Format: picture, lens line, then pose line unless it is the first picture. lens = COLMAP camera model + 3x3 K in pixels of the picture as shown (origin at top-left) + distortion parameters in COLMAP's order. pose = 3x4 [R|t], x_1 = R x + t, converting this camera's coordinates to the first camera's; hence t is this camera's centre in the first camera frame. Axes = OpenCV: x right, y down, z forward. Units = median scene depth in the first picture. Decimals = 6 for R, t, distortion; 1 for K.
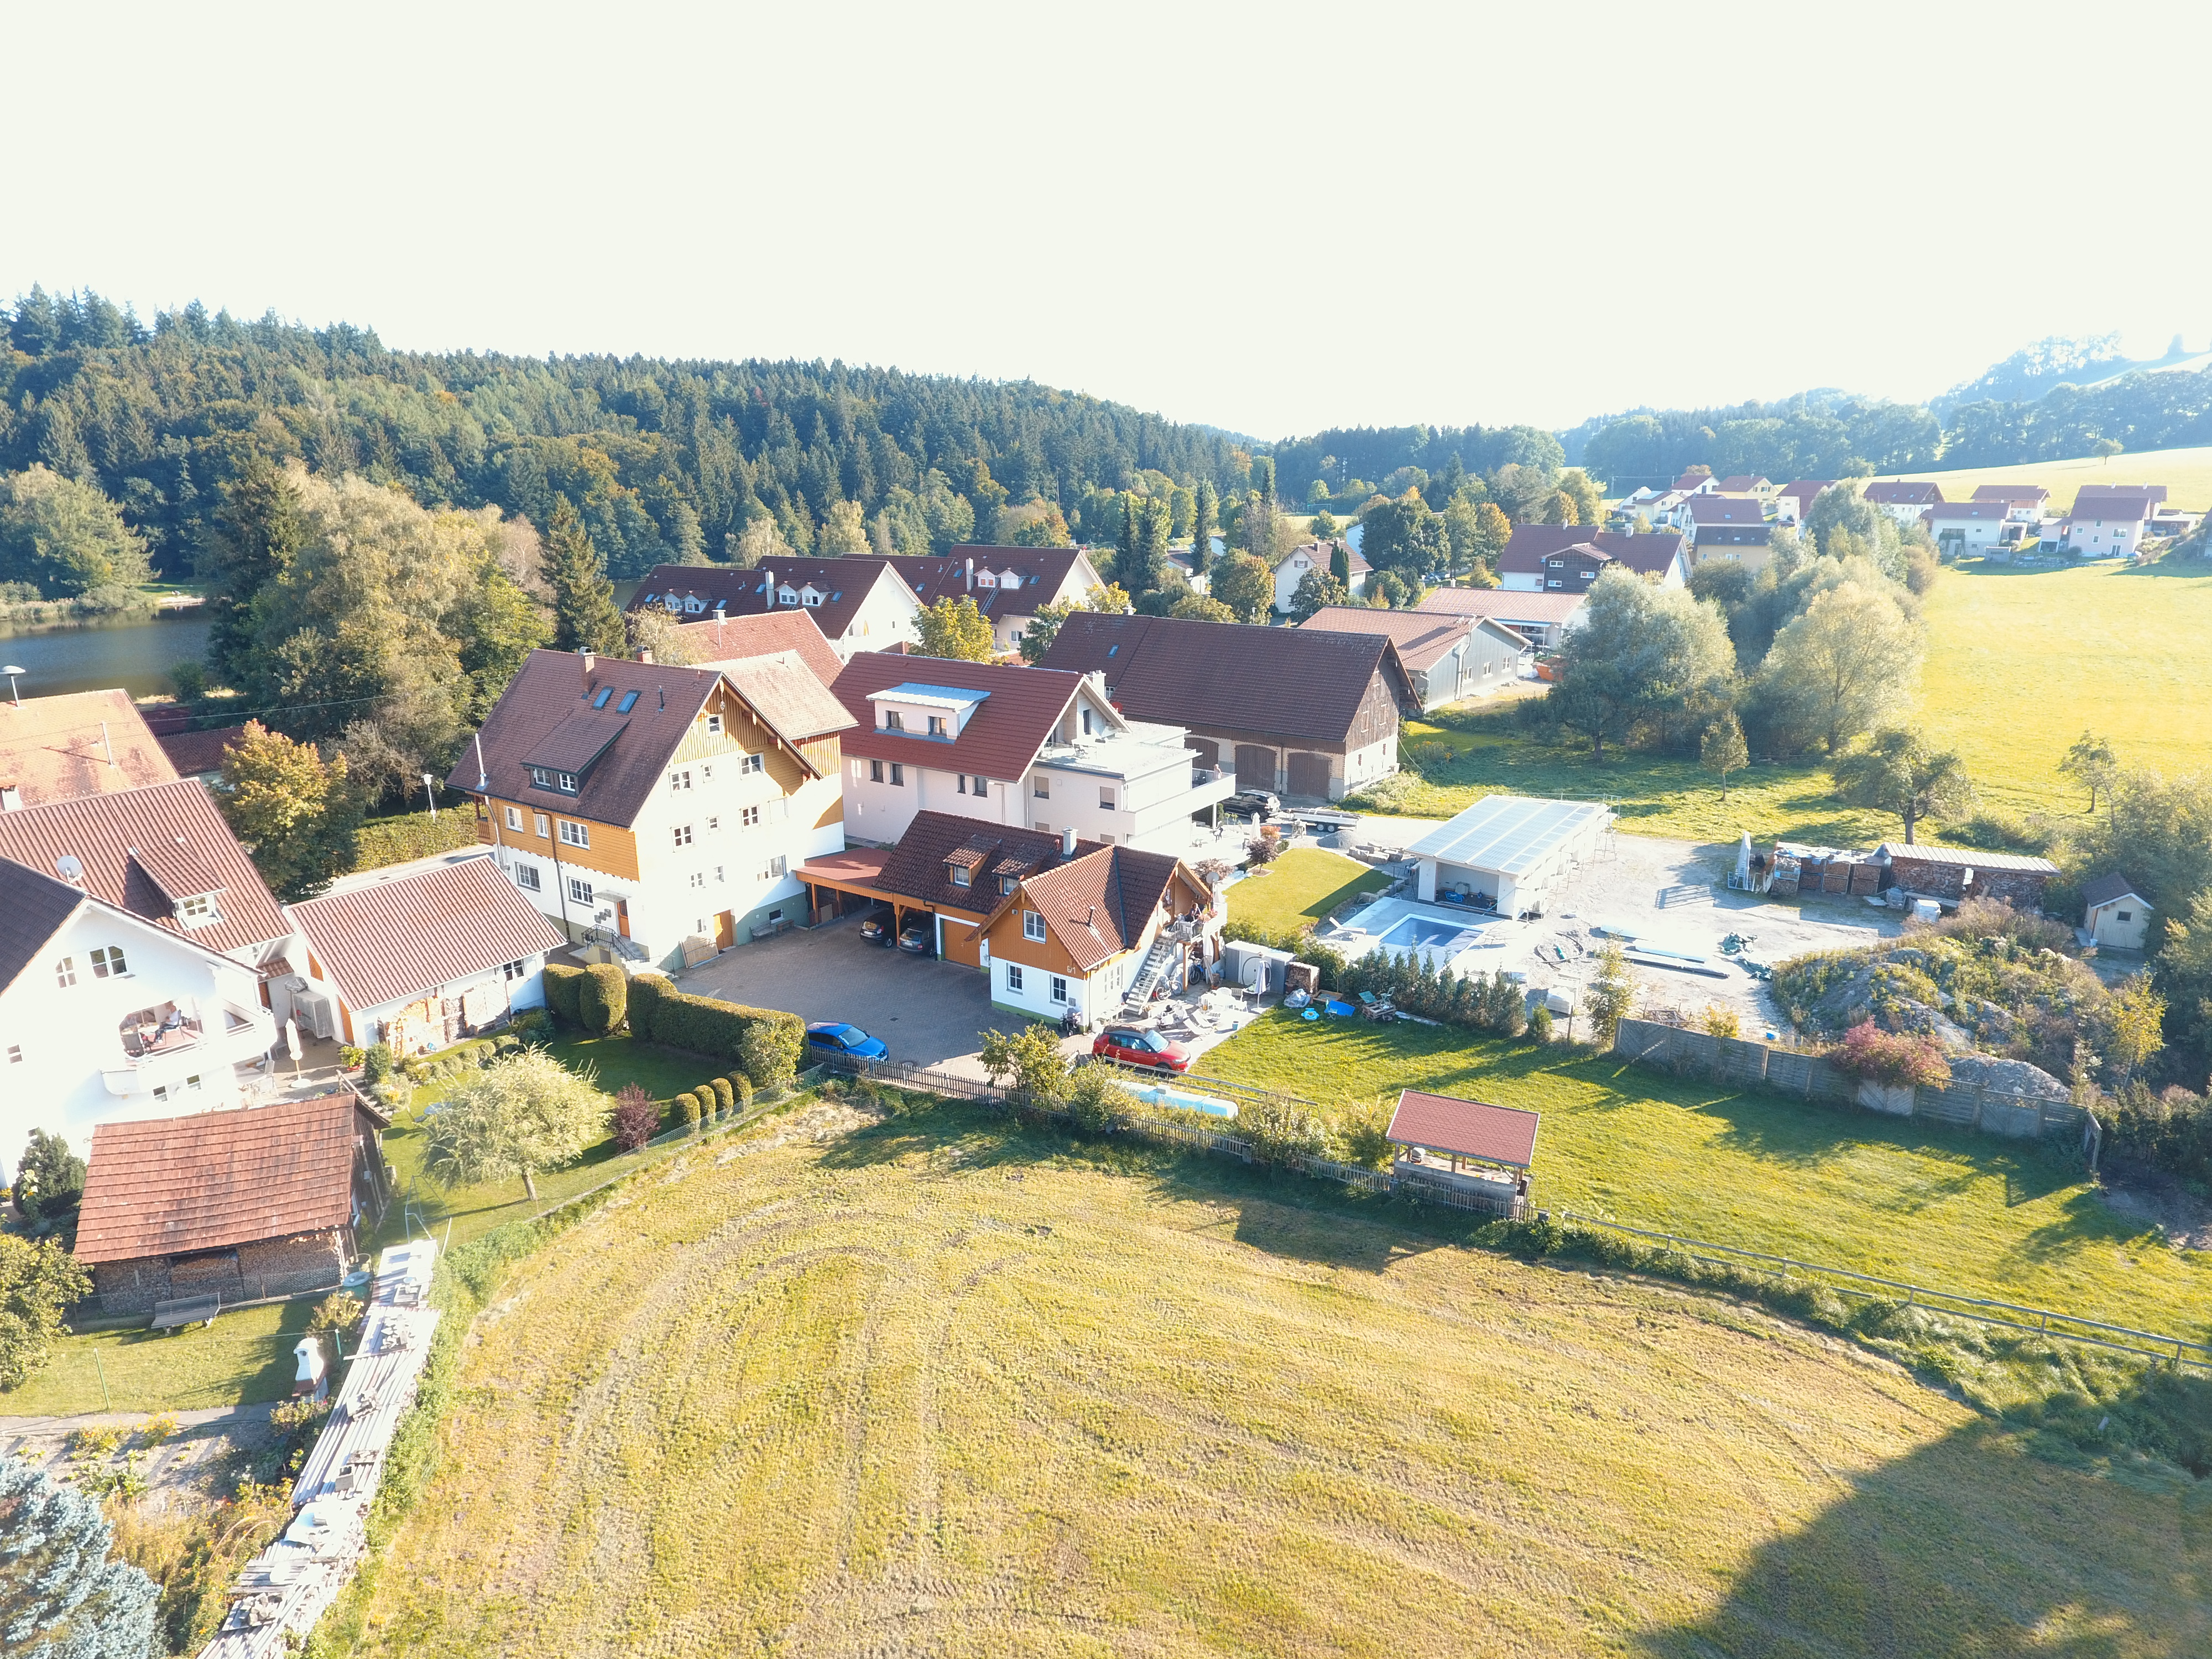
lens RADIAL K [[1294.0, 0, 1107.5], [0, 1294.0, 818.2], [0, 0, 1]] dist [-0.006361, 0.000883]
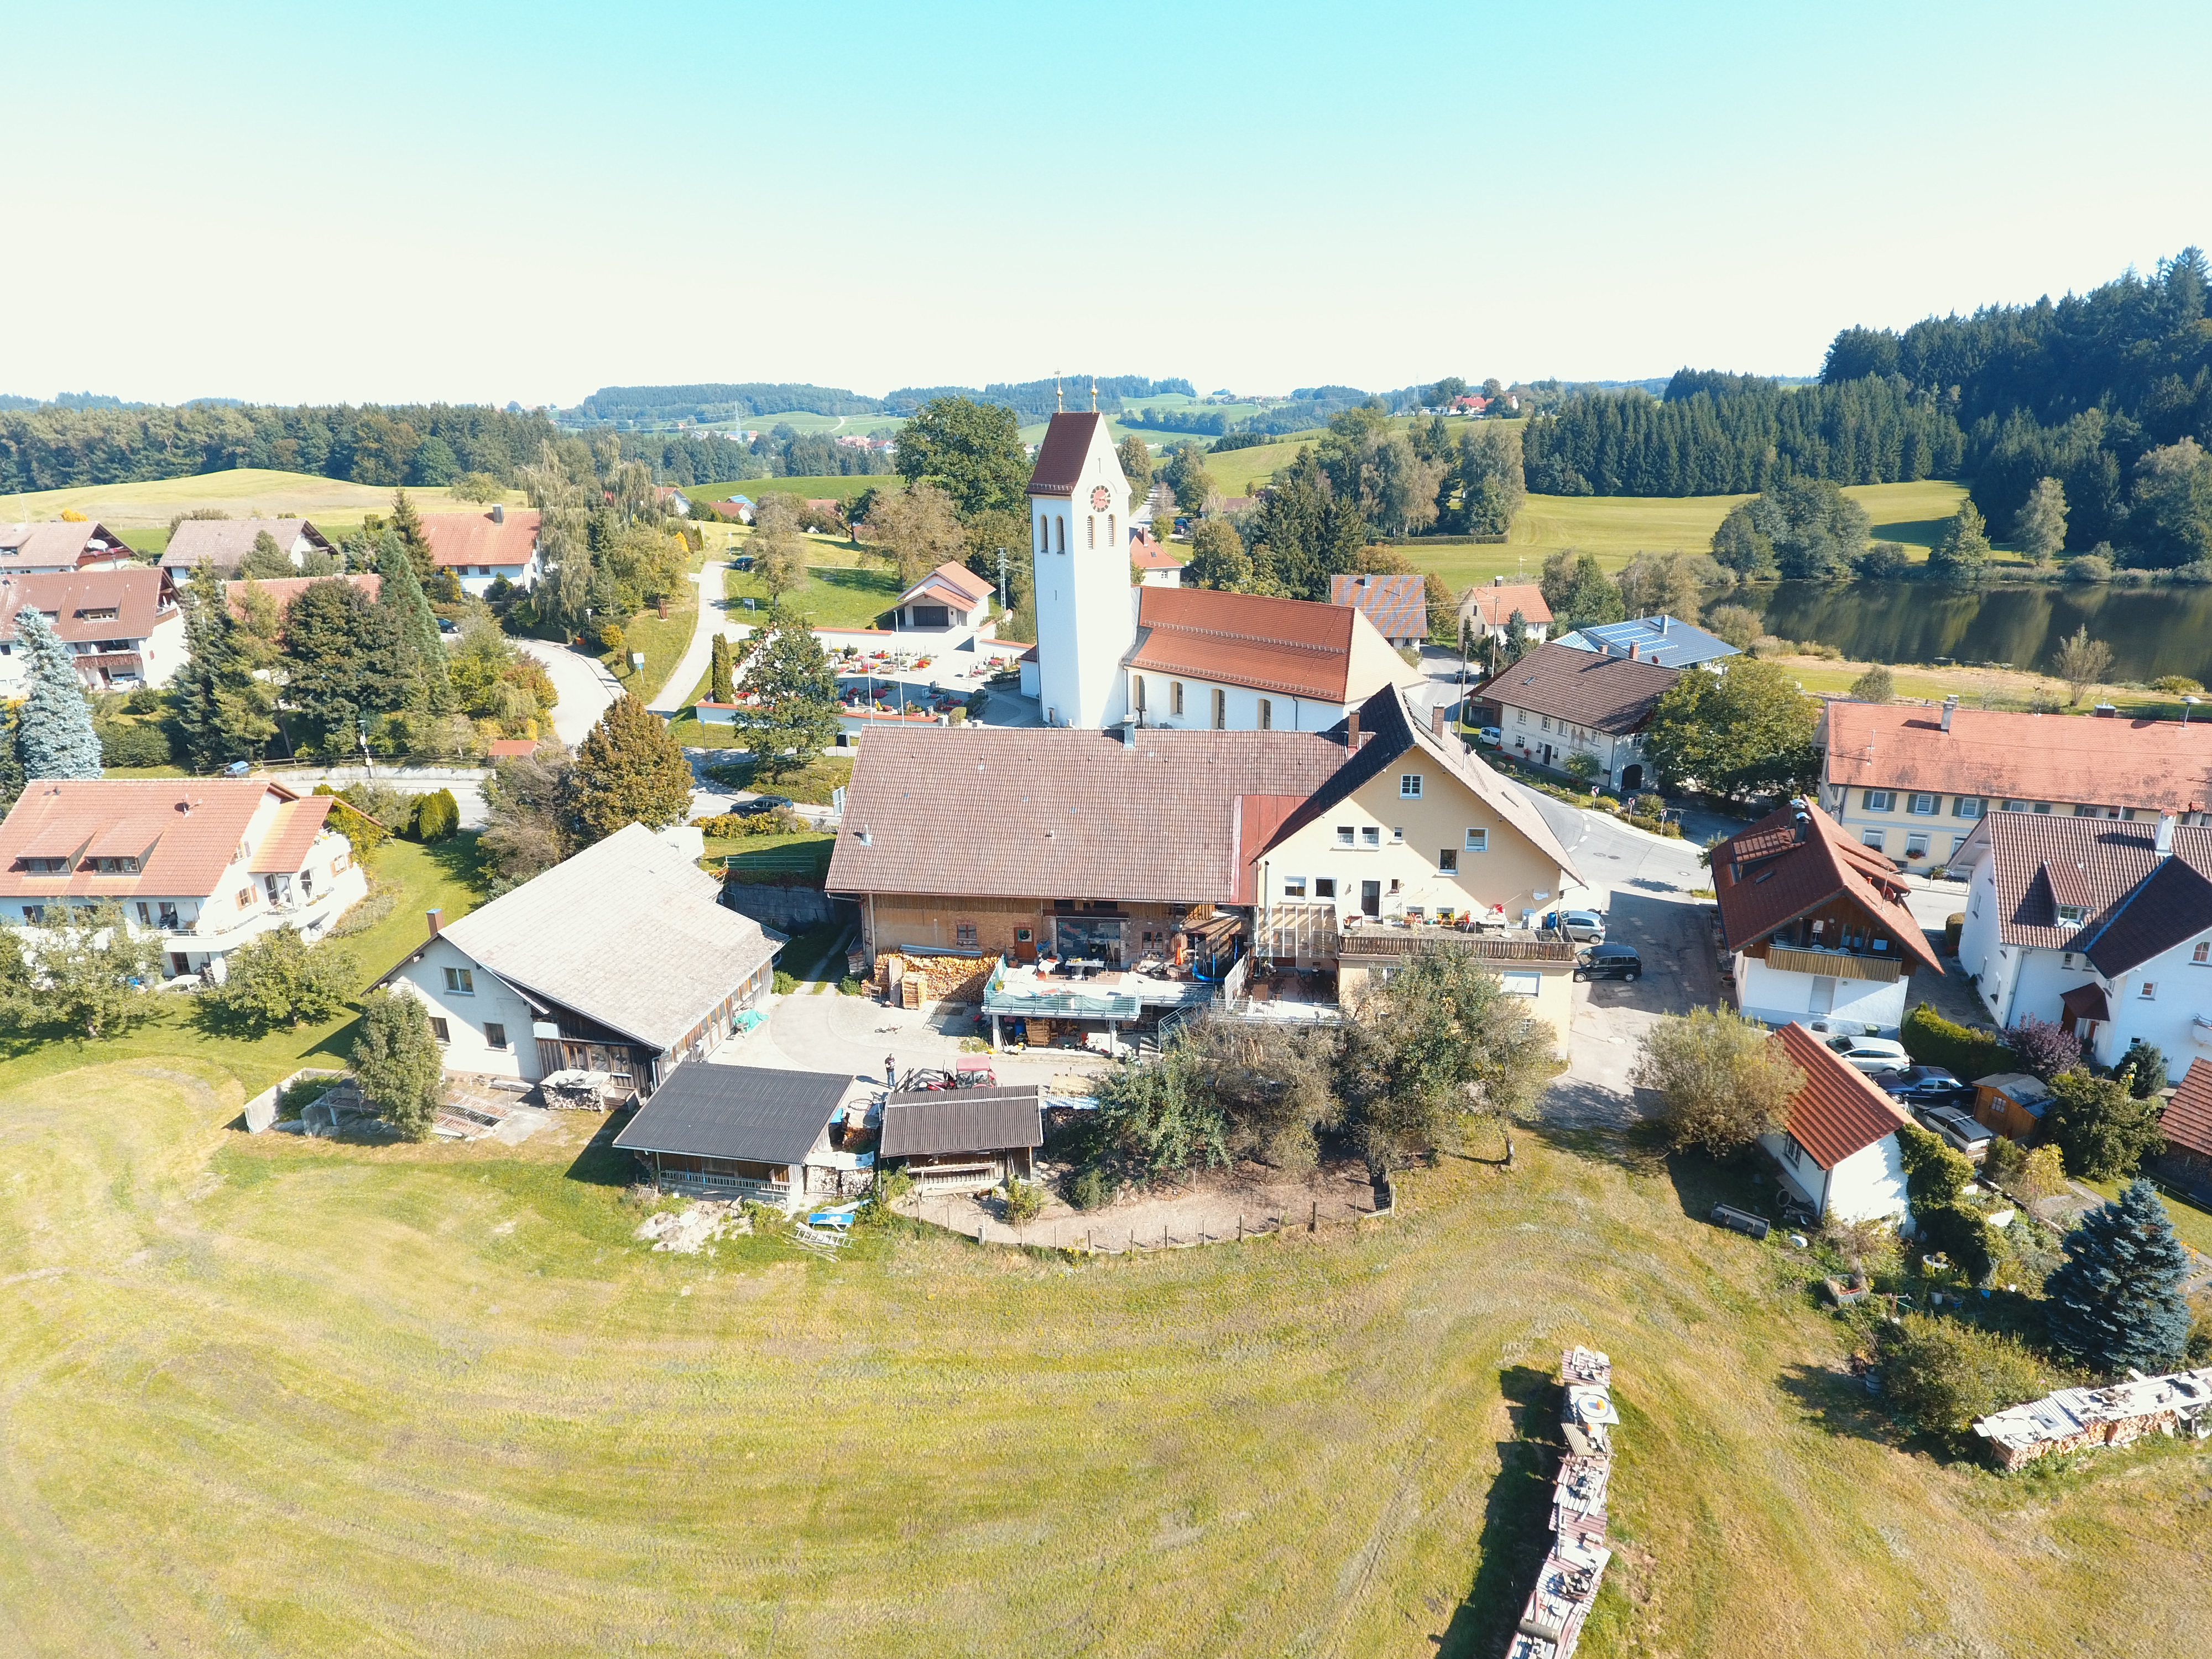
lens RADIAL K [[1294.0, 0, 1108.6], [0, 1294.0, 813.3], [0, 0, 1]] dist [-0.006361, 0.000883]
pose [[0.236016, 0.282469, -0.929789, 0.026755], [-0.240868, 0.943966, 0.225634, -0.007276], [0.941424, 0.170703, 0.290829, -0.076615]]
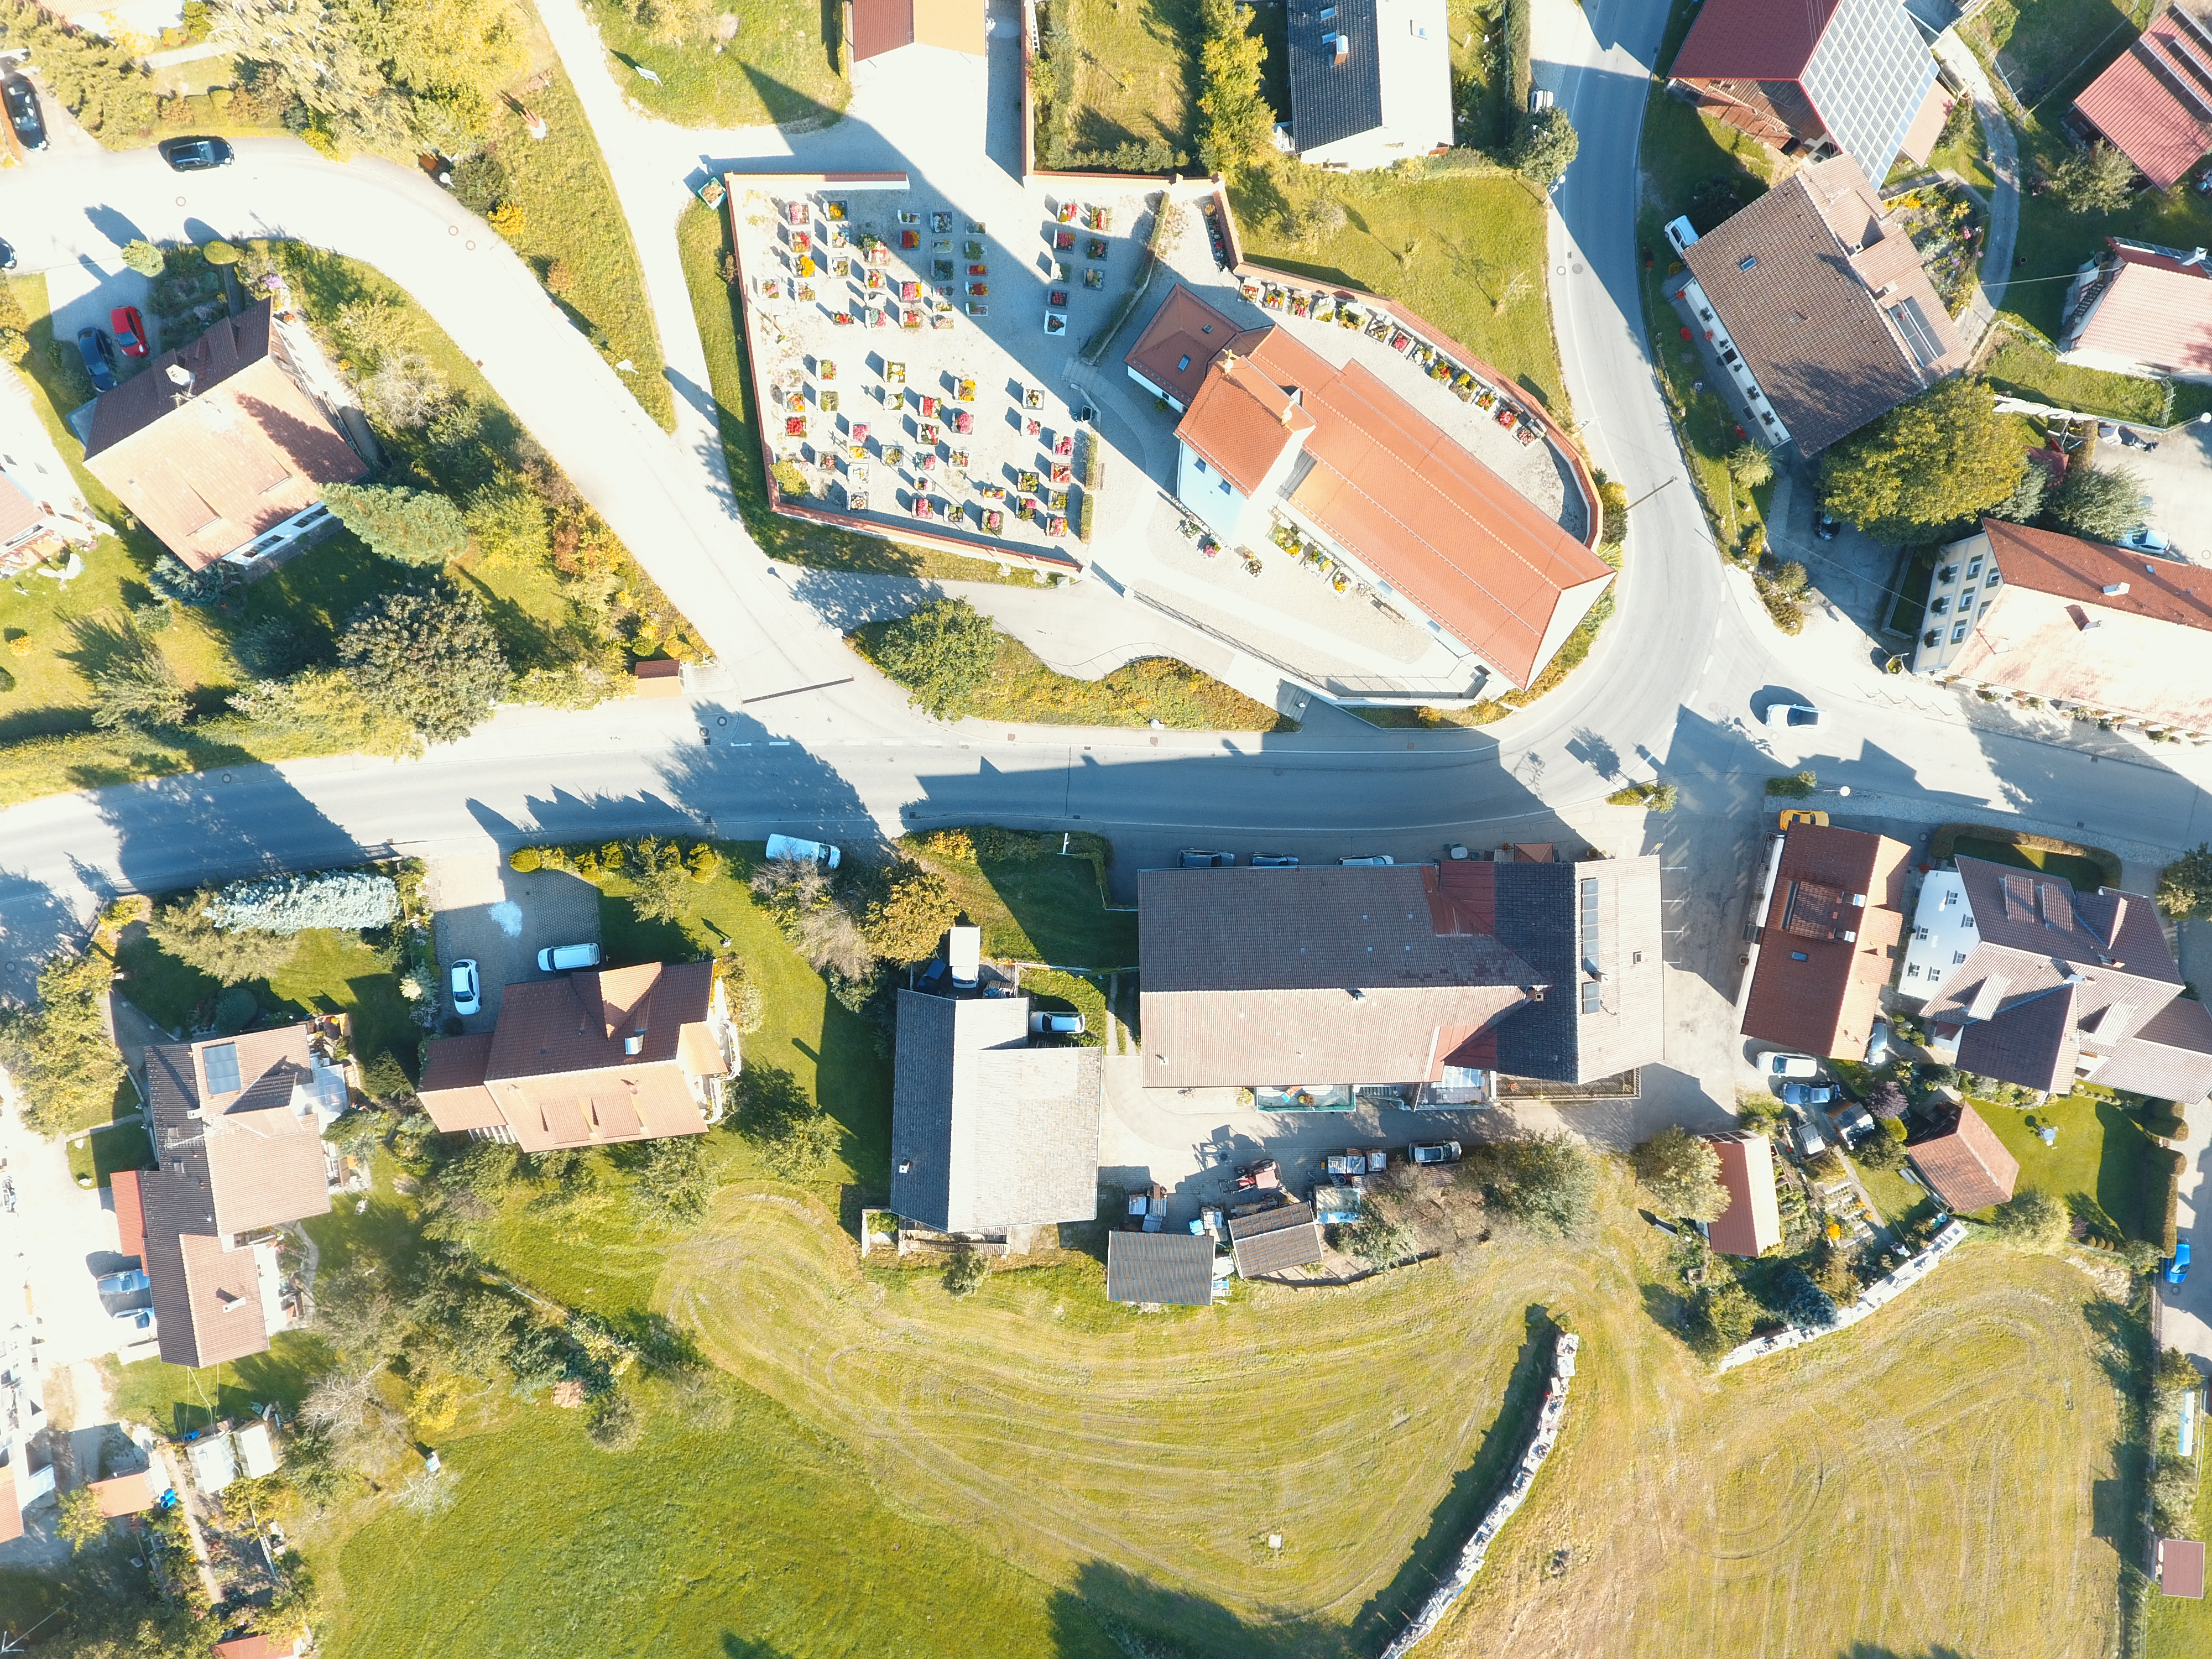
lens RADIAL K [[1294.0, 0, 1102.1], [0, 1294.0, 822.0], [0, 0, 1]] dist [-0.006361, 0.000883]
pose [[0.377008, 0.926175, 0.008061, -0.236846], [-0.223654, 0.082588, 0.971163, -0.231985], [0.898801, -0.367939, 0.238279, -0.114153]]
